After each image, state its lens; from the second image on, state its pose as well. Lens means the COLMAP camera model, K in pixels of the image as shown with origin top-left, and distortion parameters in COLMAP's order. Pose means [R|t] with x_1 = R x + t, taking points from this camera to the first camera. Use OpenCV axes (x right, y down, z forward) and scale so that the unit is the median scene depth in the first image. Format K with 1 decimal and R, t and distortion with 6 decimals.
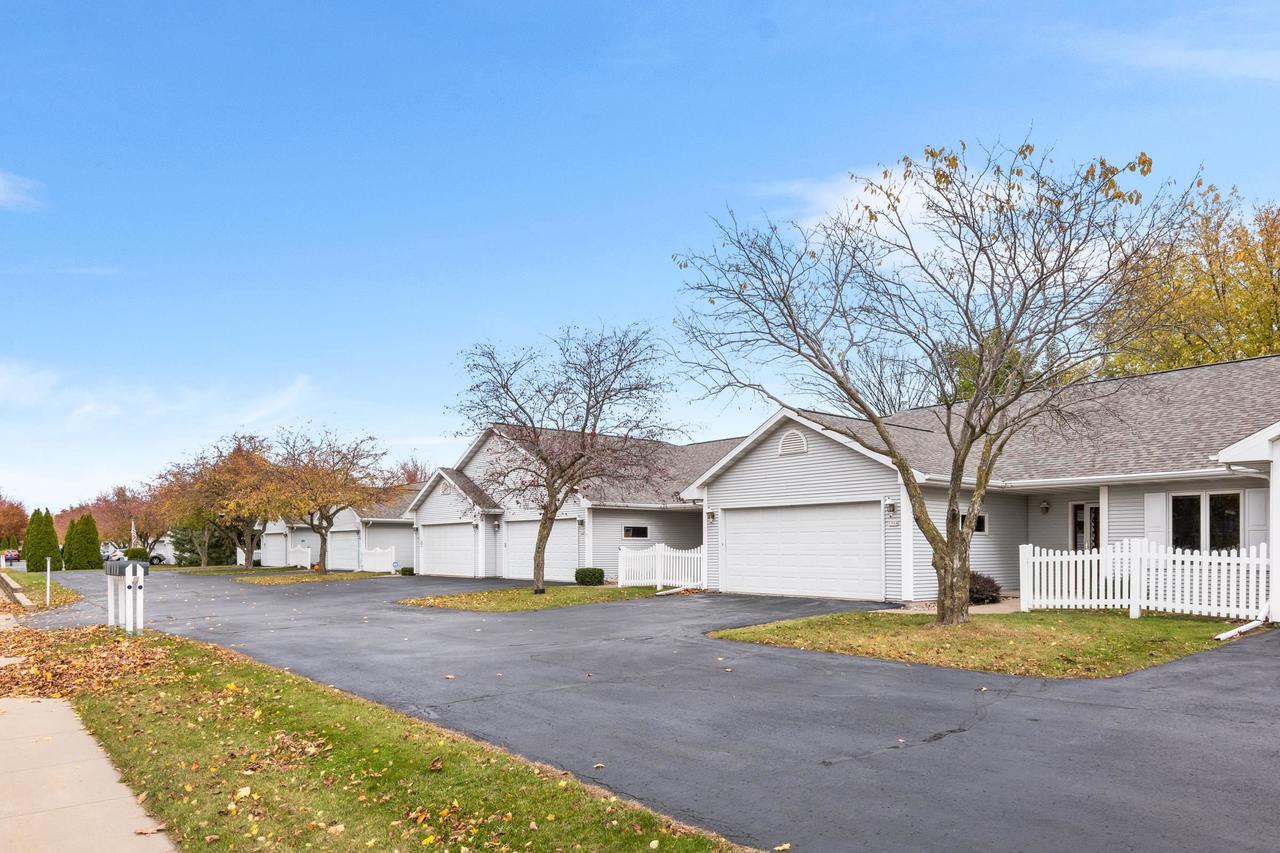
lens RADIAL K [[832.3, 0, 640.0], [0, 832.3, 426.5], [0, 0, 1]] dist [-0.002343, -0.000872]
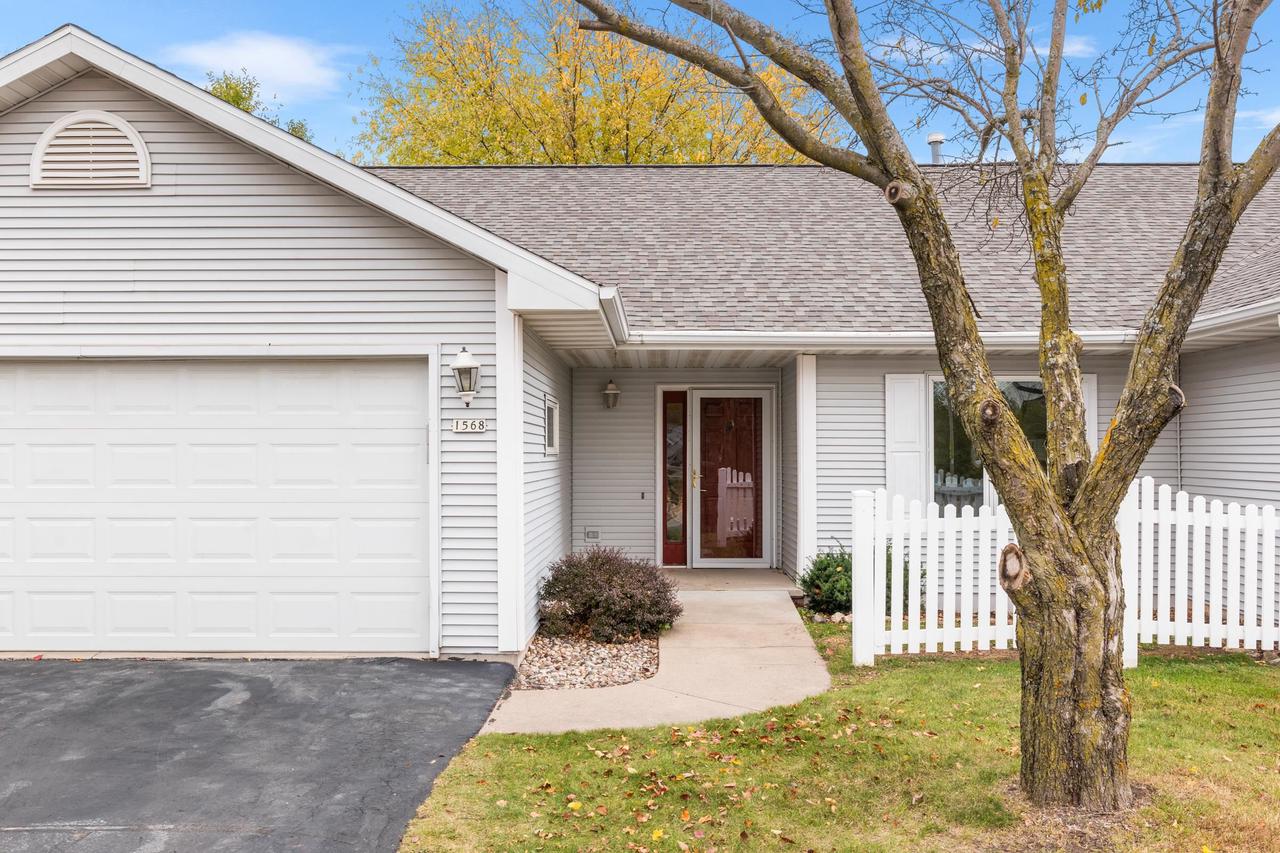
lens RADIAL K [[1214.8, 0, 640.0], [0, 1214.8, 426.5], [0, 0, 1]] dist [-0.008064, -0.000683]
pose [[0.643549, 0.015150, 0.765255, -0.031280], [-0.113631, 0.990616, 0.075947, 0.078123], [-0.756923, -0.135832, 0.639232, 0.690629]]
